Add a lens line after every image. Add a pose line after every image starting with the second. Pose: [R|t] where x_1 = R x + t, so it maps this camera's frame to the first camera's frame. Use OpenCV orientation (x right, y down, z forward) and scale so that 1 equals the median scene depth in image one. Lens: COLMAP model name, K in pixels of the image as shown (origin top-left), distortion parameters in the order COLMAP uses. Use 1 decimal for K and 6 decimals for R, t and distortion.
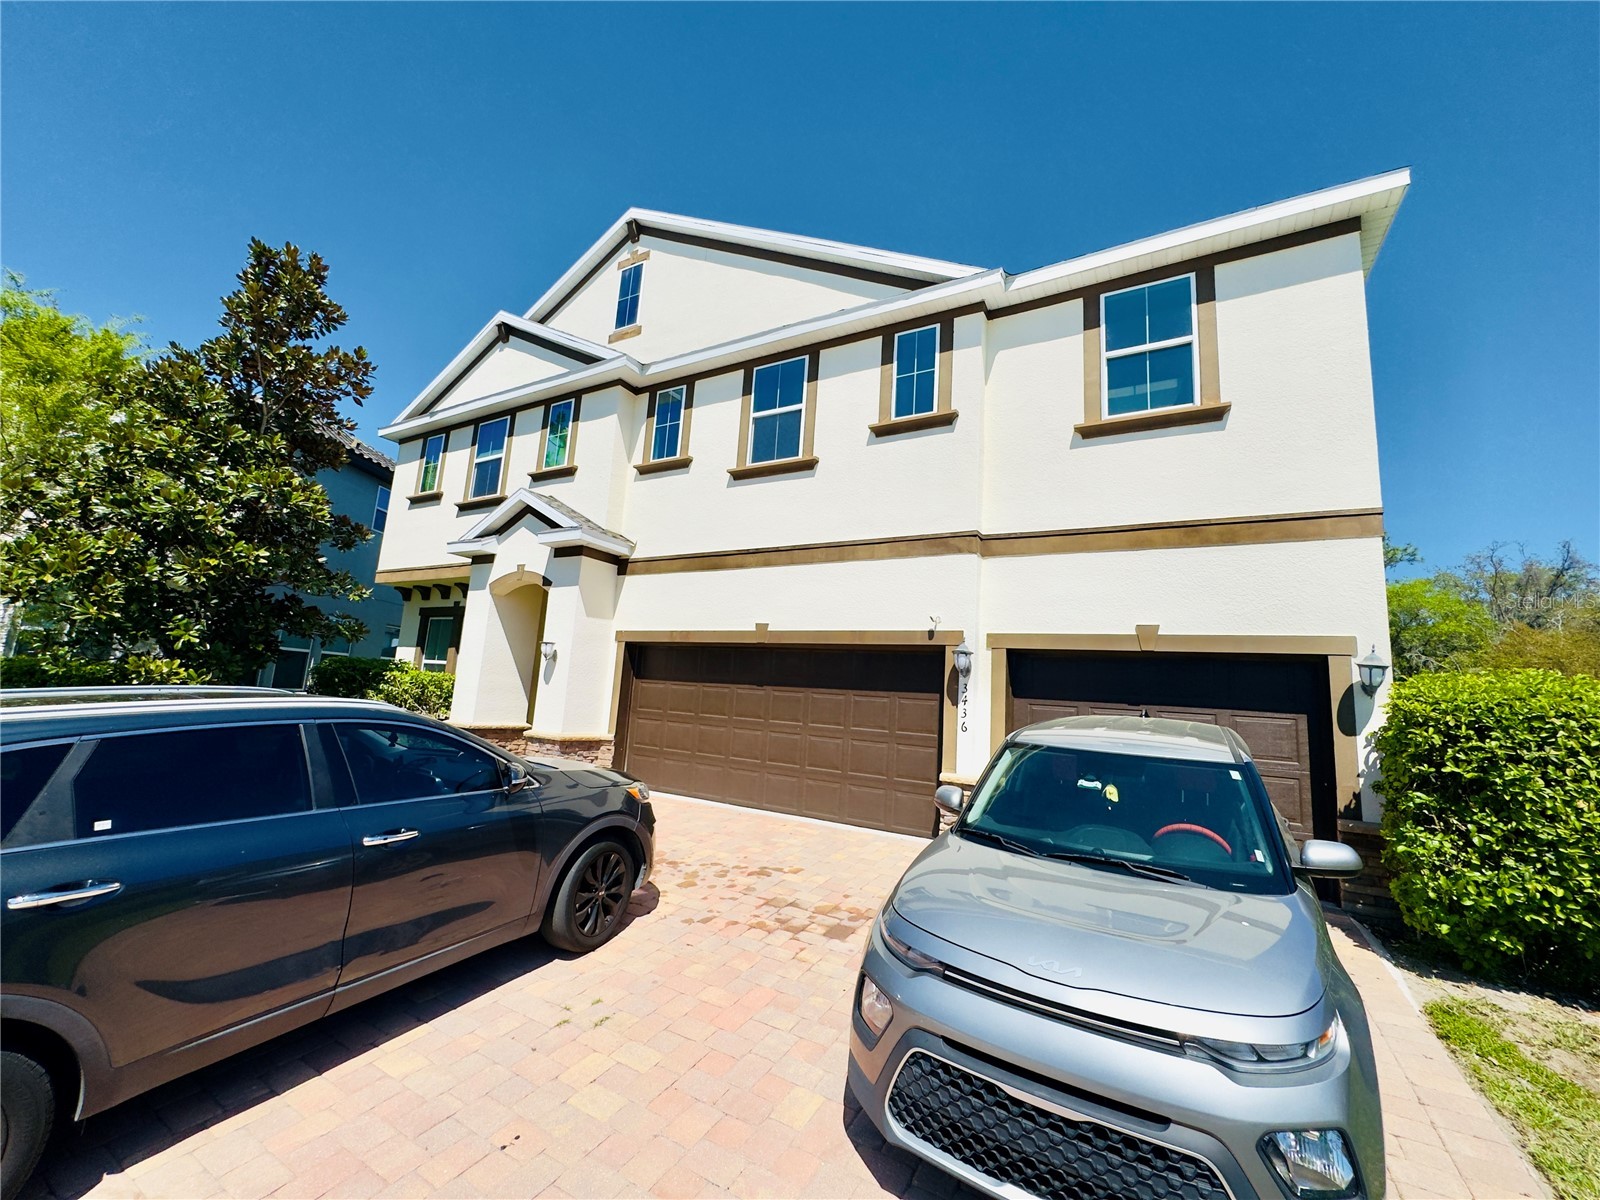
lens RADIAL K [[641.5, 0, 799.8], [0, 641.5, 606.1], [0, 0, 1]] dist [0.007017, -0.009481]
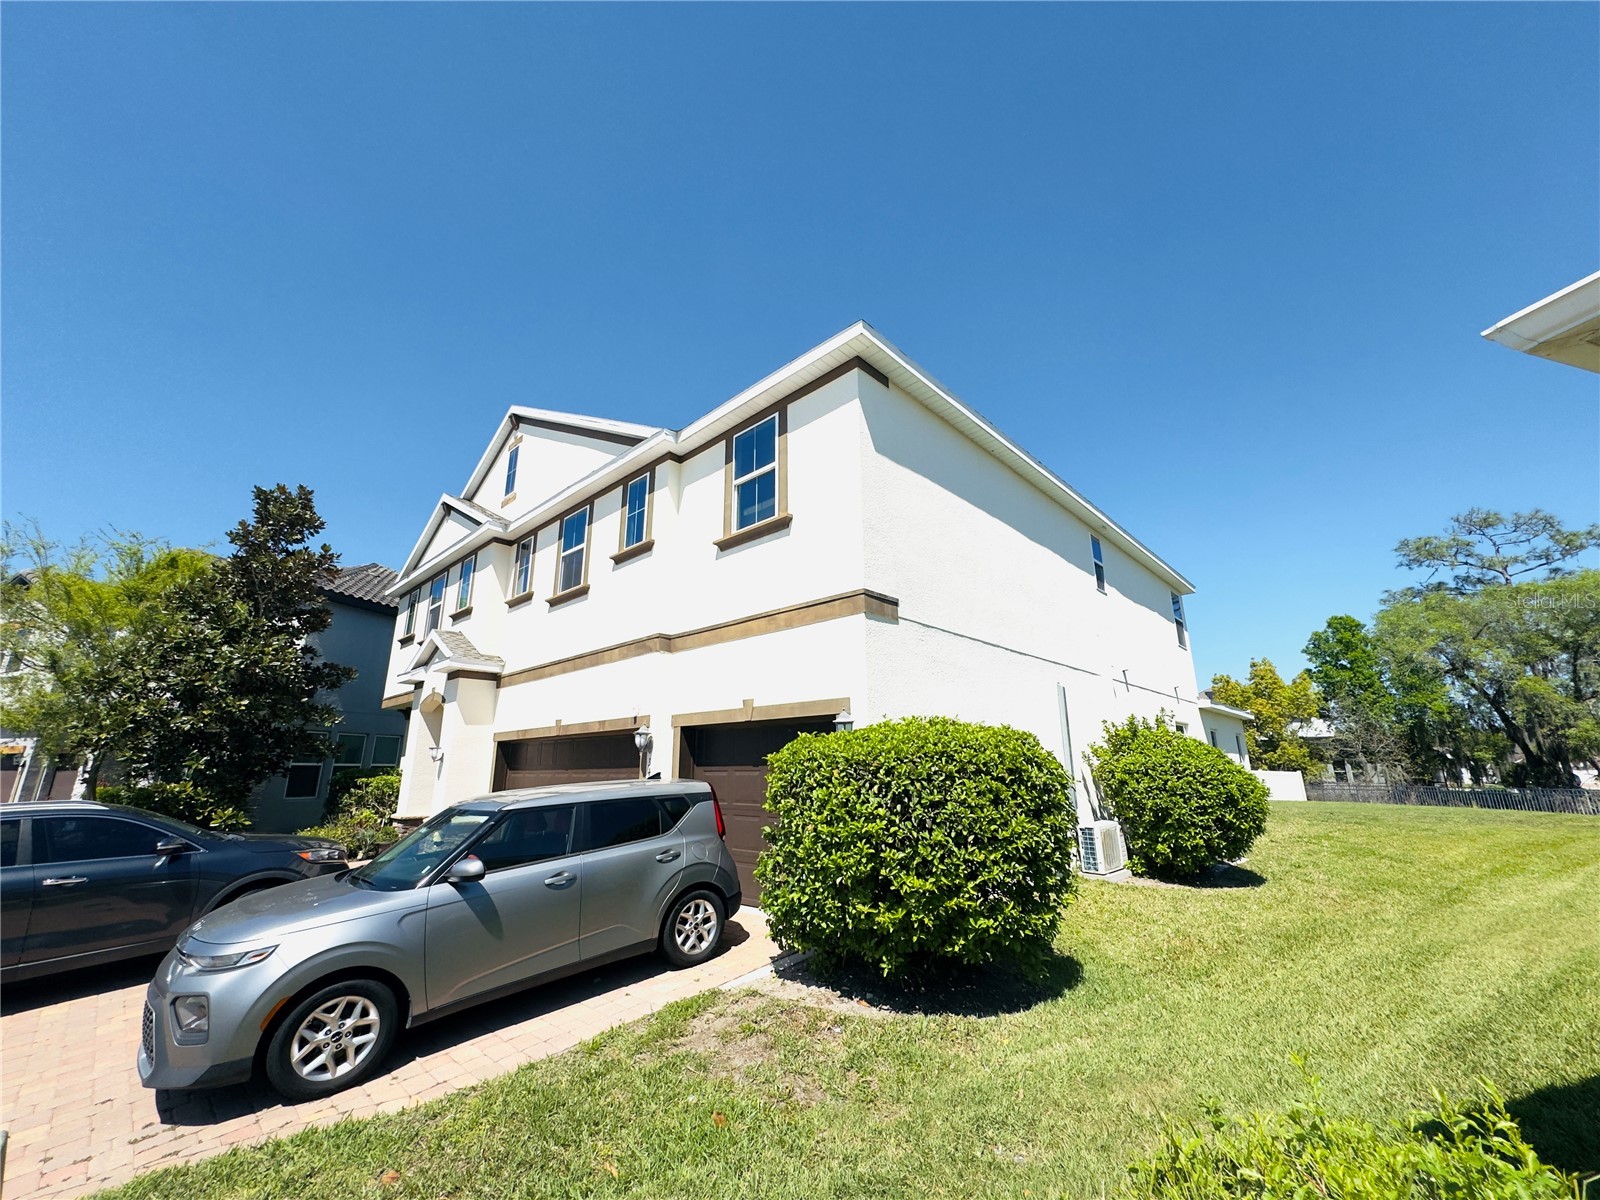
lens RADIAL K [[641.5, 0, 799.8], [0, 641.5, 606.1], [0, 0, 1]] dist [0.007017, -0.009481]
pose [[0.968725, -0.128729, -0.212136, 0.722473], [0.104725, 0.987139, -0.120787, 0.009344], [0.224956, 0.094793, 0.969747, -0.141808]]
